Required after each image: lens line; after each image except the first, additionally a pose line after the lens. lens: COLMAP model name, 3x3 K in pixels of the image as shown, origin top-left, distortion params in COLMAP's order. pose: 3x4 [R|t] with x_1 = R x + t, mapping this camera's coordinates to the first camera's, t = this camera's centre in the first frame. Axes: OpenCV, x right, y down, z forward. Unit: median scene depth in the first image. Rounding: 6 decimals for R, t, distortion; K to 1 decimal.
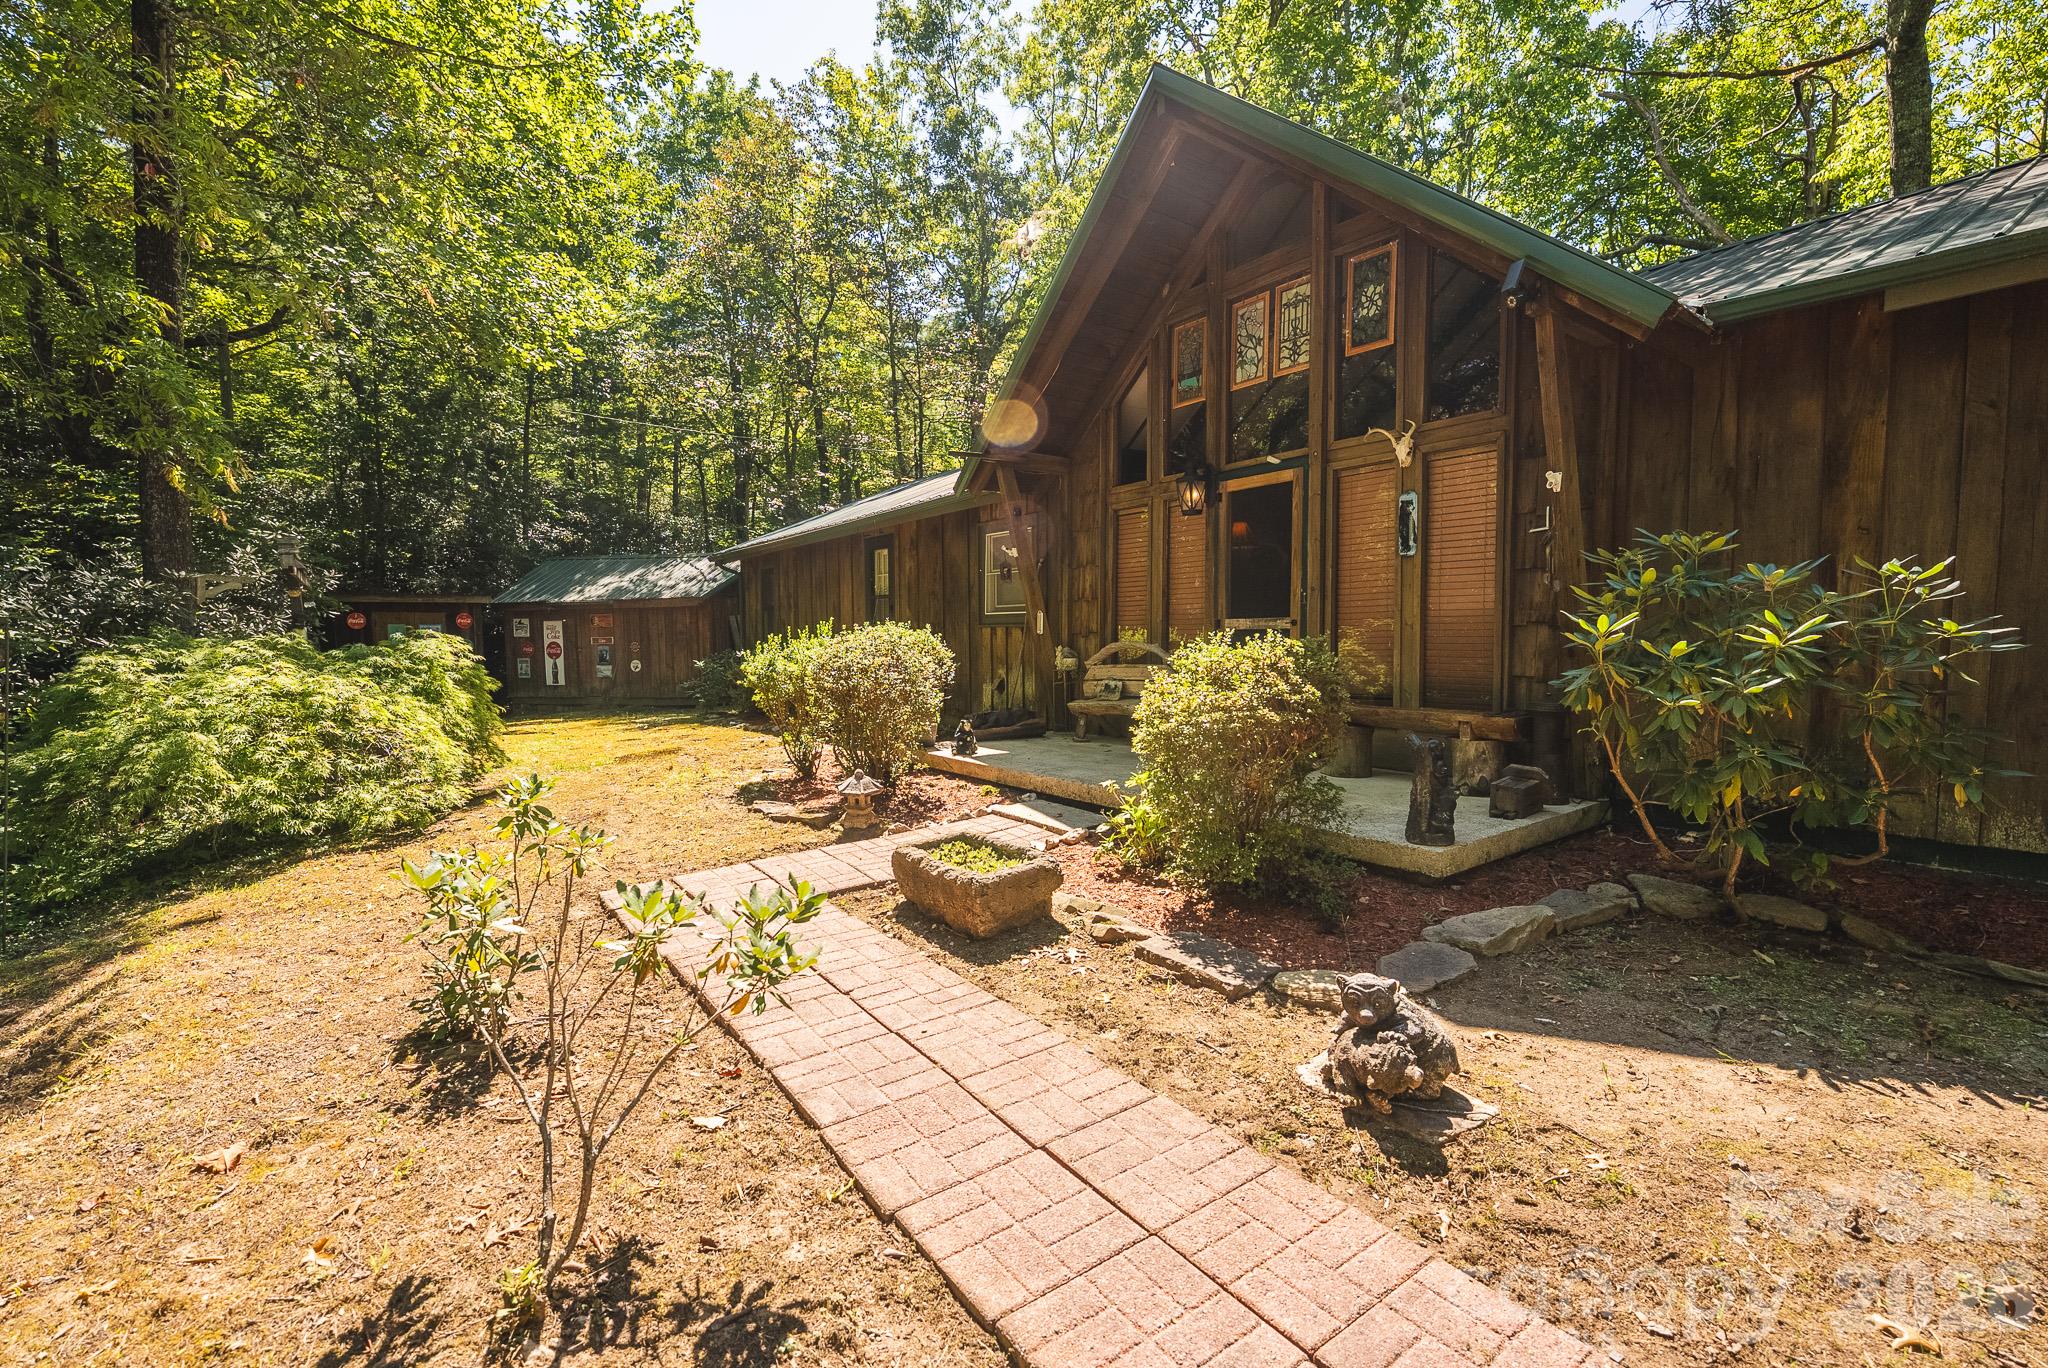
lens RADIAL K [[914.0, 0, 1074.0], [0, 914.0, 694.0], [0, 0, 1]] dist [-0.014945, 0.000325]
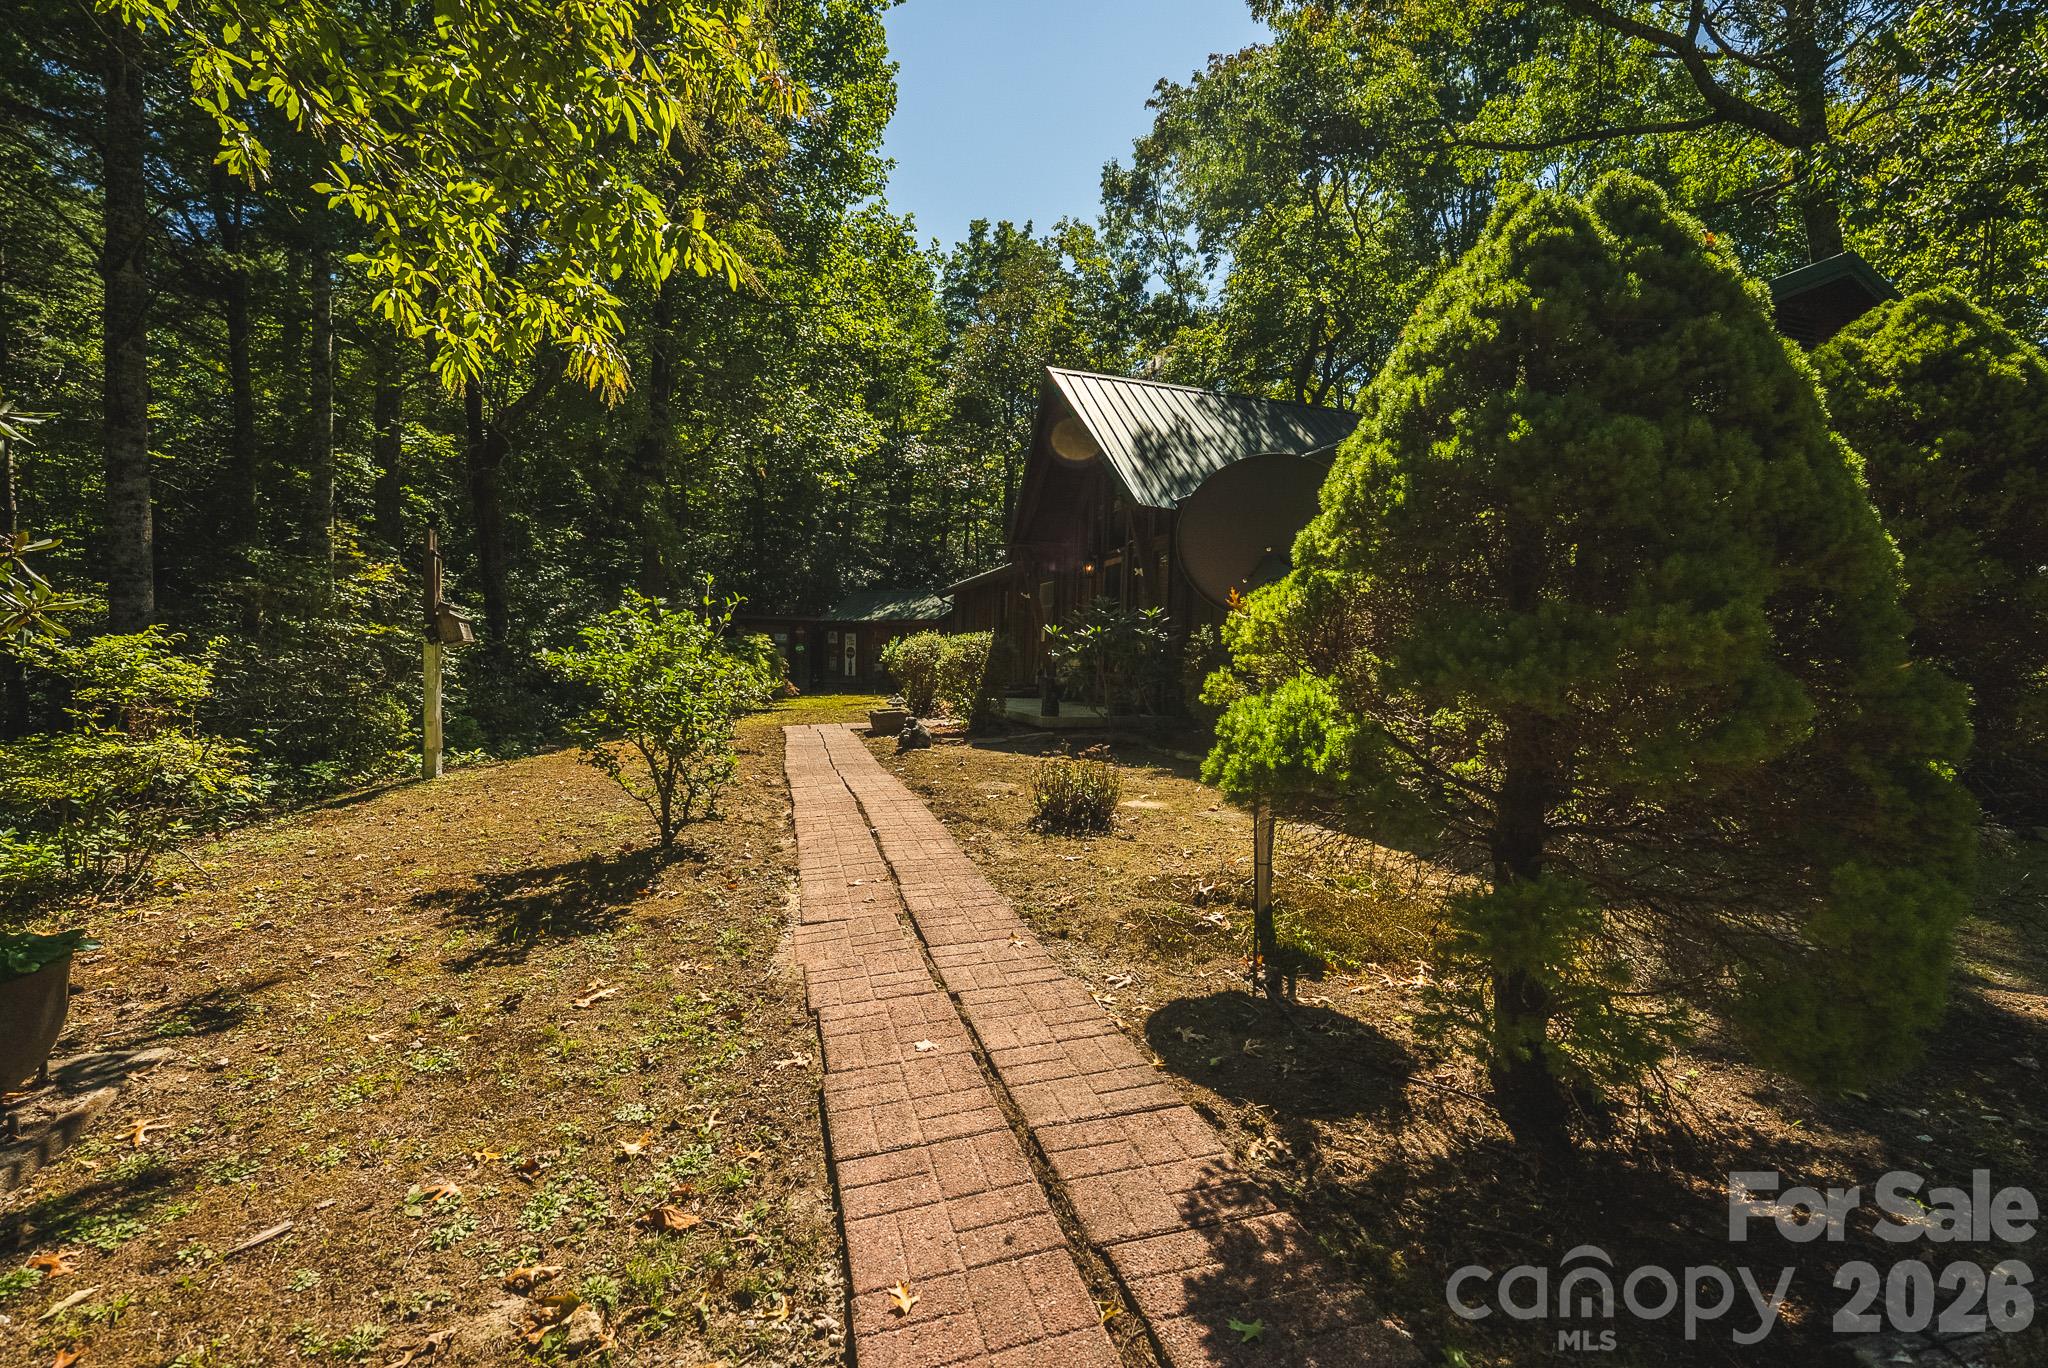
lens RADIAL K [[851.6, 0, 1037.1], [0, 851.6, 686.1], [0, 0, 1]] dist [-0.025515, 0.000314]
pose [[0.938151, 0.042855, -0.343564, 0.678127], [-0.054289, 0.998243, -0.023728, 0.078542], [0.341943, 0.040912, 0.938830, -0.717463]]
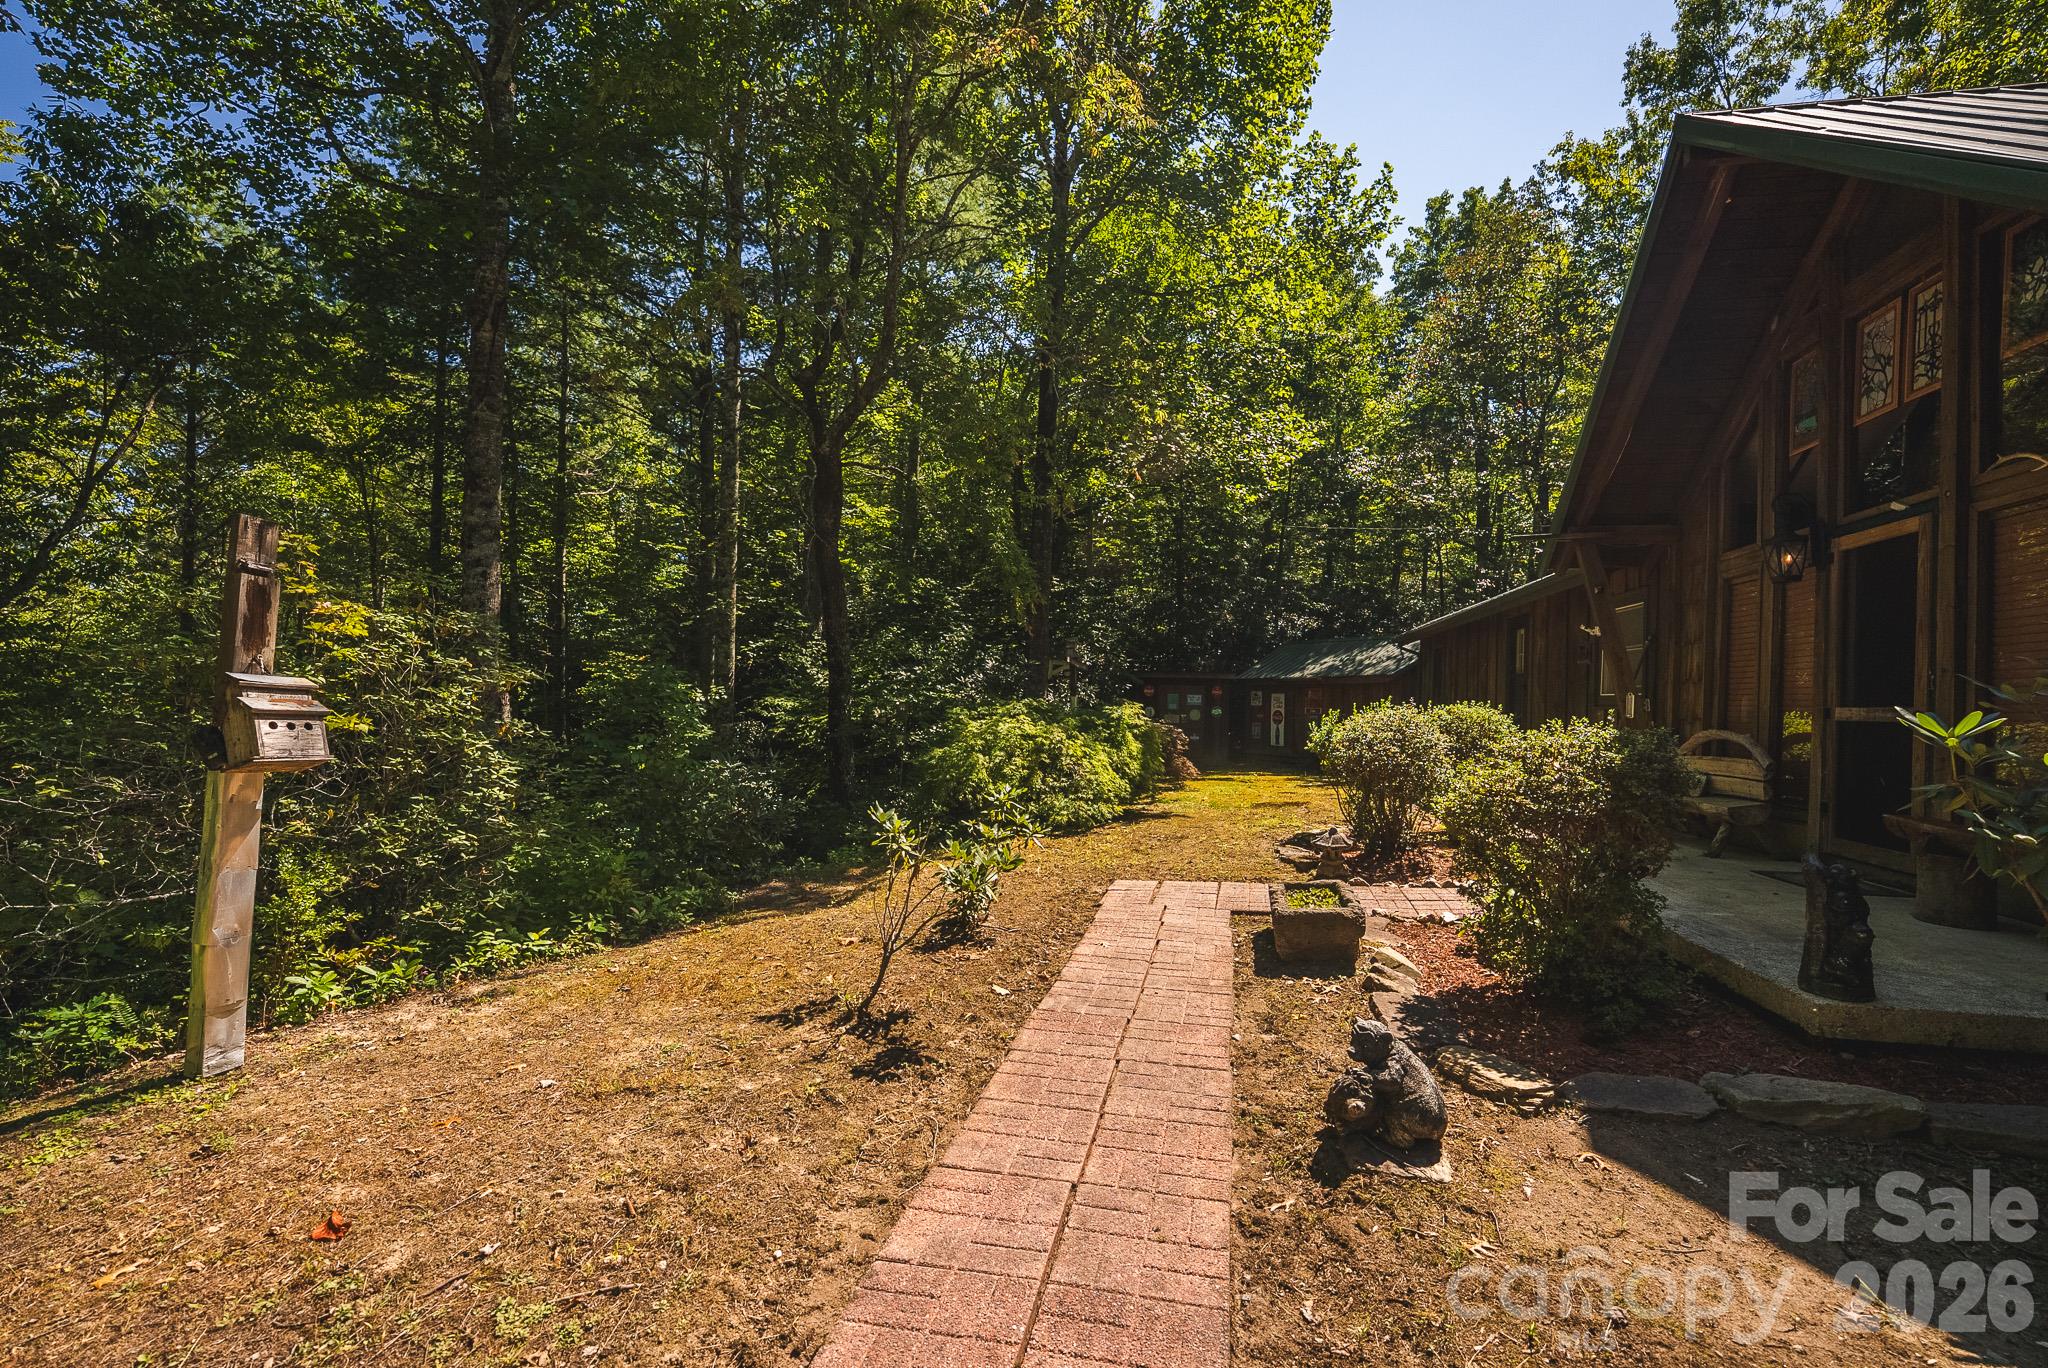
lens RADIAL K [[852.2, 0, 1021.0], [0, 852.2, 697.0], [0, 0, 1]] dist [-0.028635, 0.003608]
pose [[0.641579, 0.020152, -0.766792, 0.282431], [-0.079049, 0.996069, -0.039963, -0.006216], [0.762973, 0.086254, 0.640650, -0.014213]]
